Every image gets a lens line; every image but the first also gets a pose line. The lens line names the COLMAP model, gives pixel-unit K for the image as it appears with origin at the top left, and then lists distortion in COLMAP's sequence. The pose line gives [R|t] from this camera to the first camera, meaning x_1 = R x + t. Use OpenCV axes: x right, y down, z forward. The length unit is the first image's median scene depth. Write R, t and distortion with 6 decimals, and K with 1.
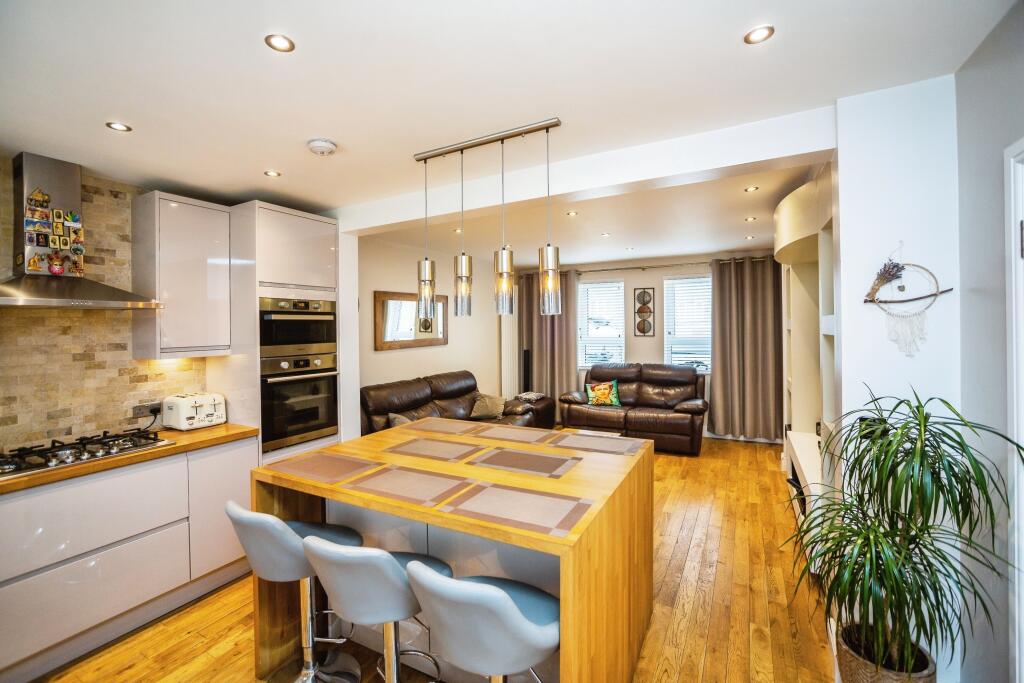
lens RADIAL K [[435.0, 0, 512.2], [0, 435.0, 329.2], [0, 0, 1]] dist [-0.031168, 0.000133]
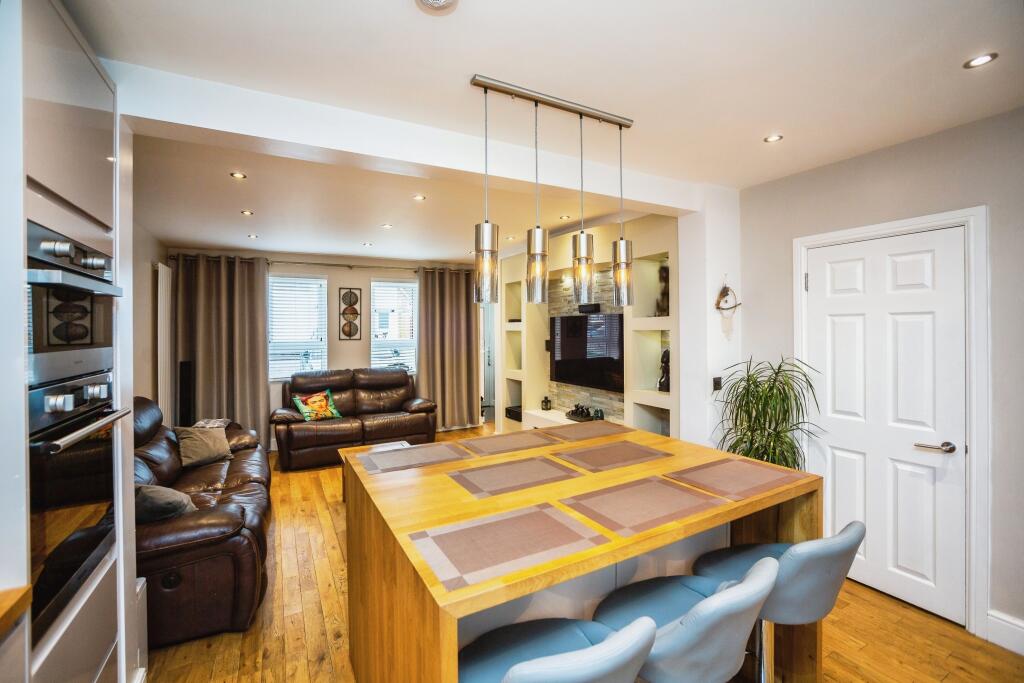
lens RADIAL K [[434.0, 0, 513.3], [0, 434.0, 334.8], [0, 0, 1]] dist [-0.030577, 0.000097]
pose [[0.551852, -0.000563, 0.833942, -0.650696], [0.005955, 0.999977, -0.003266, 0.025460], [-0.833921, 0.006768, 0.551843, 0.462809]]
